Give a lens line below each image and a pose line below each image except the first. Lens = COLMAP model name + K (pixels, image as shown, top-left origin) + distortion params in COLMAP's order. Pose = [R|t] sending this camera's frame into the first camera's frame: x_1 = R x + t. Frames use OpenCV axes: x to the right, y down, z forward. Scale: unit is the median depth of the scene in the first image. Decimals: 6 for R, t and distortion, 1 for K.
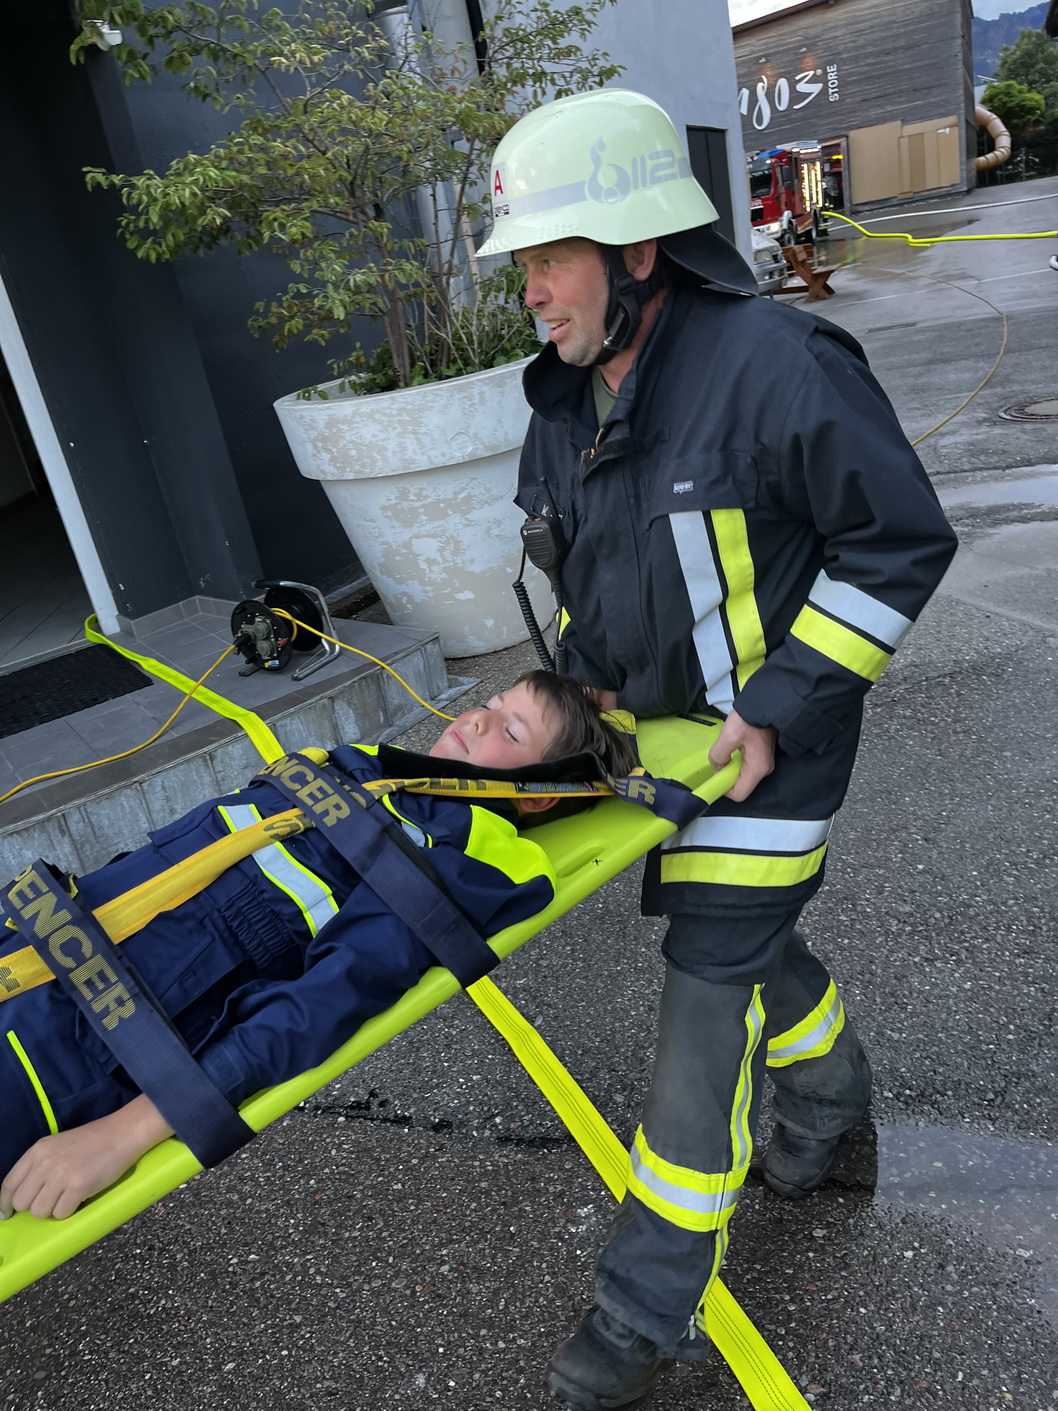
lens RADIAL K [[1071.5, 0, 519.4], [0, 1071.5, 705.9], [0, 0, 1]] dist [0.042851, -0.064363]
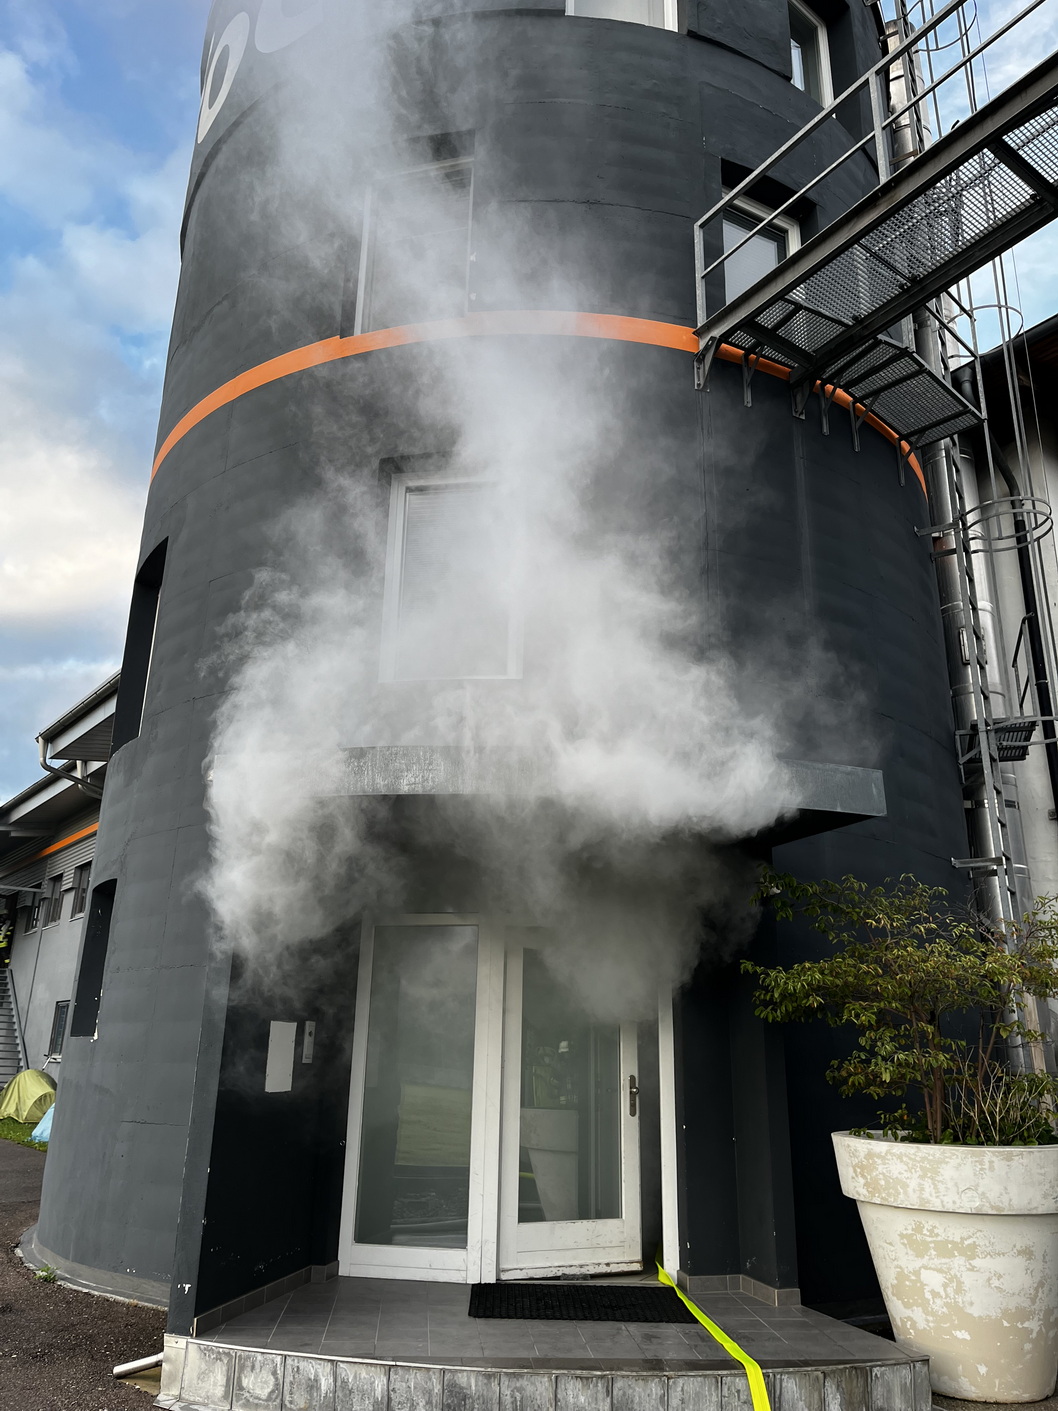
lens RADIAL K [[1068.9, 0, 518.4], [0, 1068.9, 700.2], [0, 0, 1]] dist [0.088775, -0.125633]
pose [[0.846135, 0.032906, -0.531952, 0.151764], [-0.359640, 0.771856, -0.524306, 0.162107], [0.393338, 0.634945, 0.664928, -0.425285]]
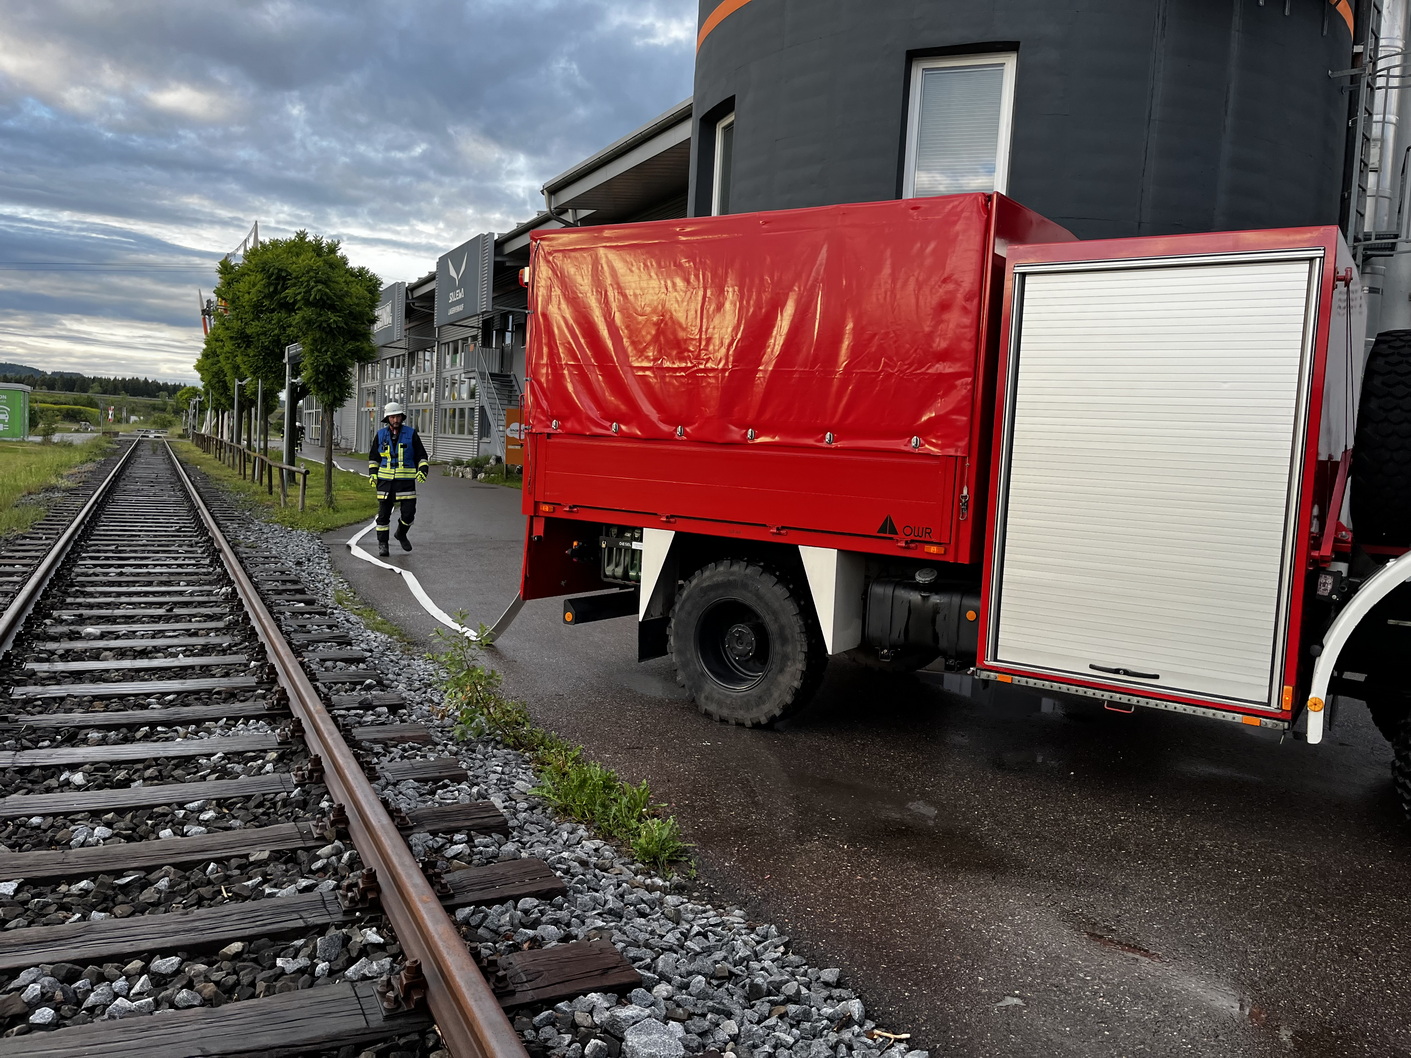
lens RADIAL K [[1075.8, 0, 705.5], [0, 1075.8, 529.0], [0, 0, 1]] dist [0.071818, -0.104203]
pose [[0.739597, 0.272540, -0.615401, 0.497327], [-0.430146, 0.894648, -0.120747, 0.494808], [0.517658, 0.354017, 0.778911, -1.432184]]
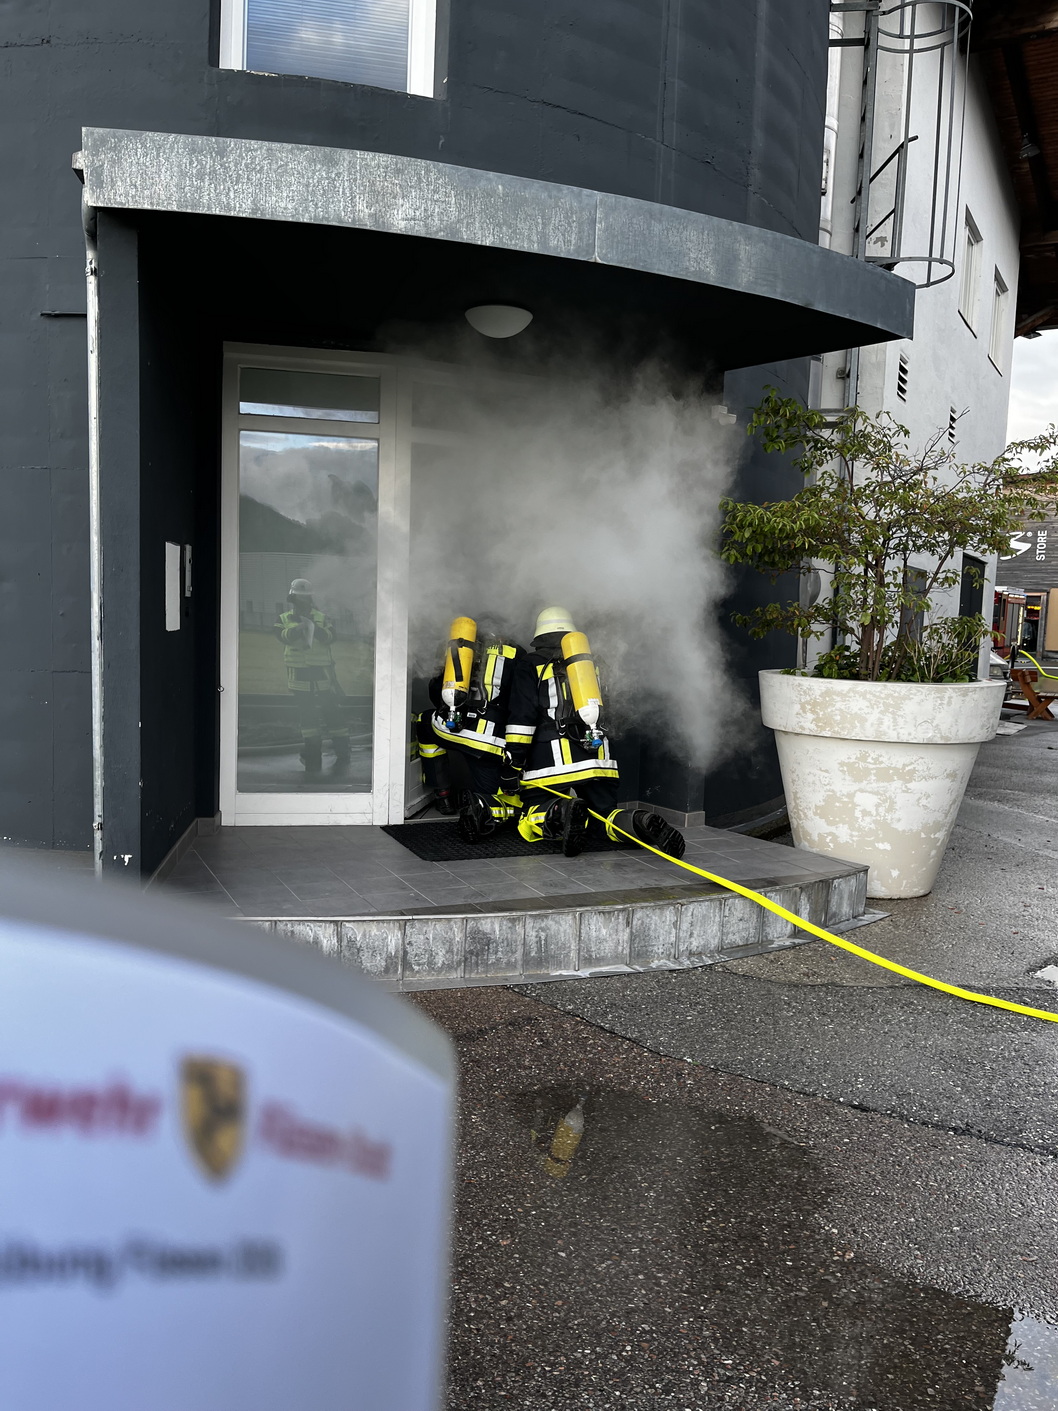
lens RADIAL K [[1069.5, 0, 527.5], [0, 1069.5, 716.6], [0, 0, 1]] dist [0.076570, -0.103570]
pose [[0.965438, 0.227962, -0.126346, -0.347288], [-0.254947, 0.926705, -0.276080, 0.223243], [0.054149, 0.298749, 0.952794, -0.285128]]
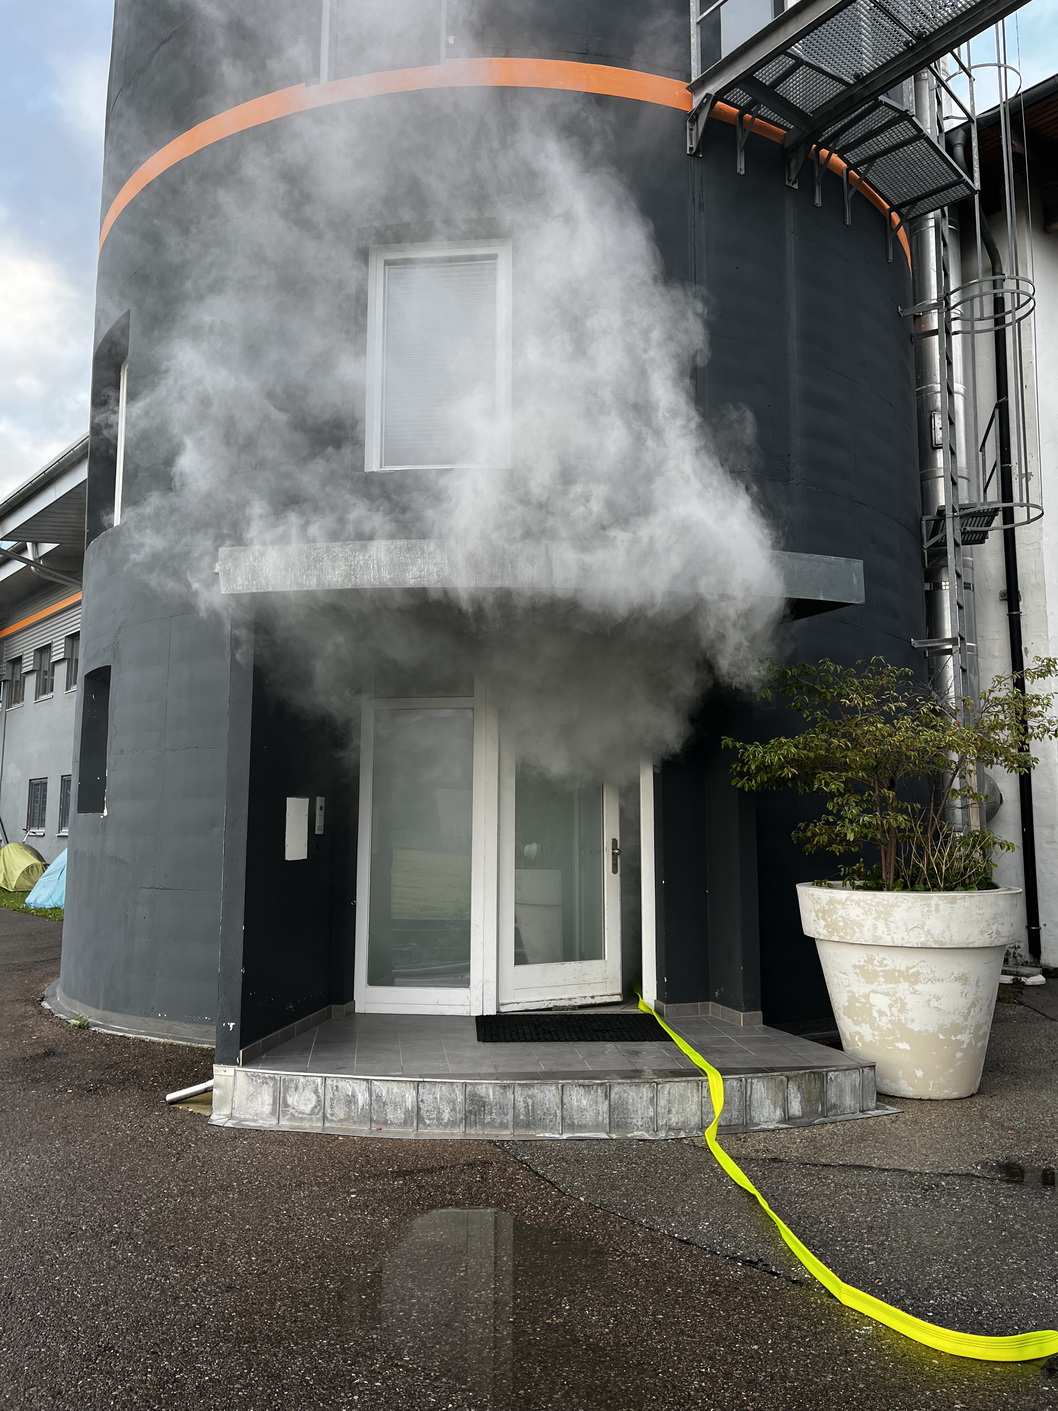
lens RADIAL K [[1070.7, 0, 532.9], [0, 1070.7, 704.3], [0, 0, 1]] dist [0.051232, -0.049800]
pose [[0.875823, 0.132520, -0.464083, 0.122879], [-0.328664, 0.867918, -0.372422, 0.195607], [0.353433, 0.478703, 0.803697, -0.498085]]
